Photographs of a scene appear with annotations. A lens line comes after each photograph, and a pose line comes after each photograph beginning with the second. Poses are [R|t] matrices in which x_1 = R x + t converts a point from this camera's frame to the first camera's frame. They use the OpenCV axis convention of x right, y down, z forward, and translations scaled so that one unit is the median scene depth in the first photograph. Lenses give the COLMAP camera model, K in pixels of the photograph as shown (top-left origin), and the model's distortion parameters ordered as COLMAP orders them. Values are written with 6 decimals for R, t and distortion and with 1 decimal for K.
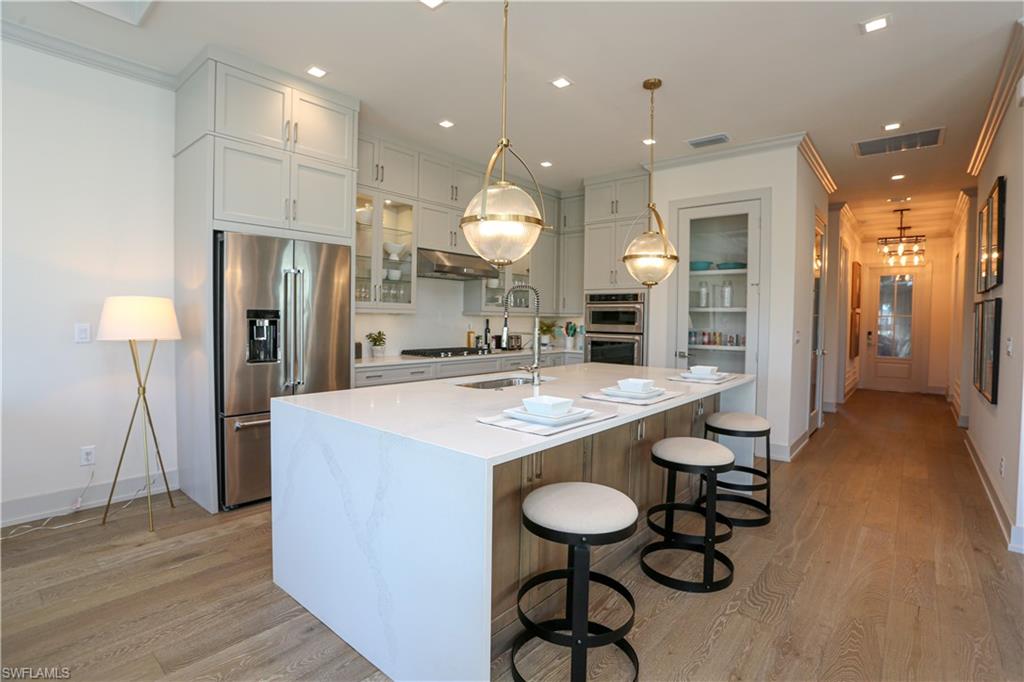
lens RADIAL K [[498.6, 0, 516.2], [0, 498.6, 332.8], [0, 0, 1]] dist [-0.081560, 0.033721]
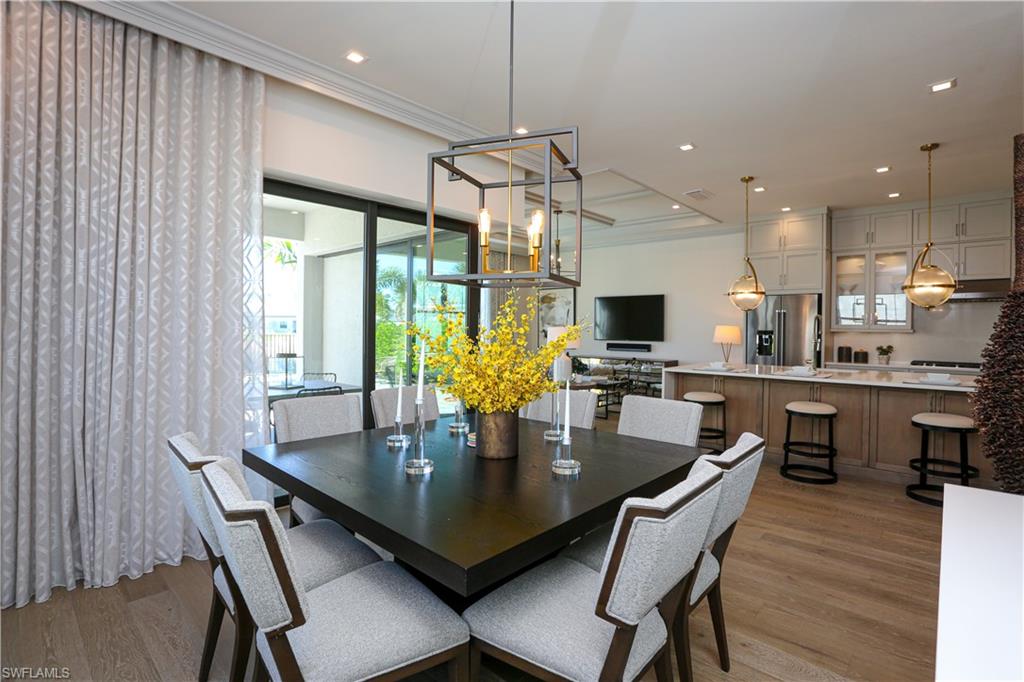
lens RADIAL K [[498.6, 0, 516.2], [0, 498.6, 332.8], [0, 0, 1]] dist [-0.081560, 0.033721]
pose [[-0.026286, -0.000652, -0.999654, 1.076835], [-0.037523, 0.999296, 0.000335, 0.001299], [0.998950, 0.037518, -0.026291, -0.015628]]
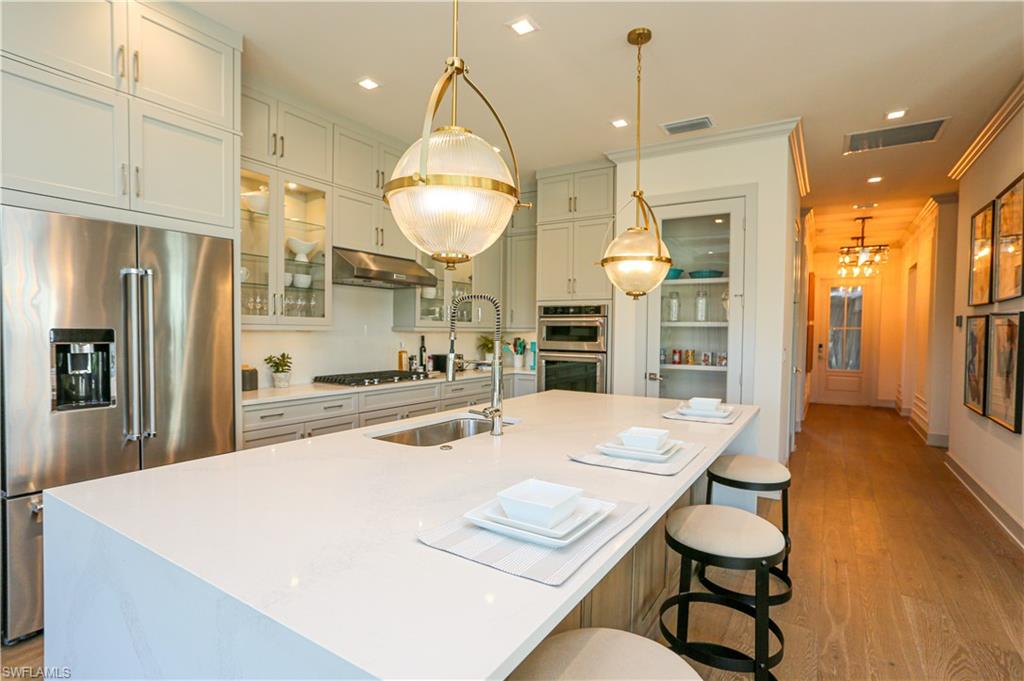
lens RADIAL K [[503.4, 0, 522.8], [0, 503.4, 345.8], [0, 0, 1]] dist [-0.051677, 0.027468]
pose [[0.989605, -0.007952, 0.143594, -0.015659], [0.007434, 0.999964, 0.004144, -0.015182], [-0.143622, -0.003034, 0.989628, 0.171202]]
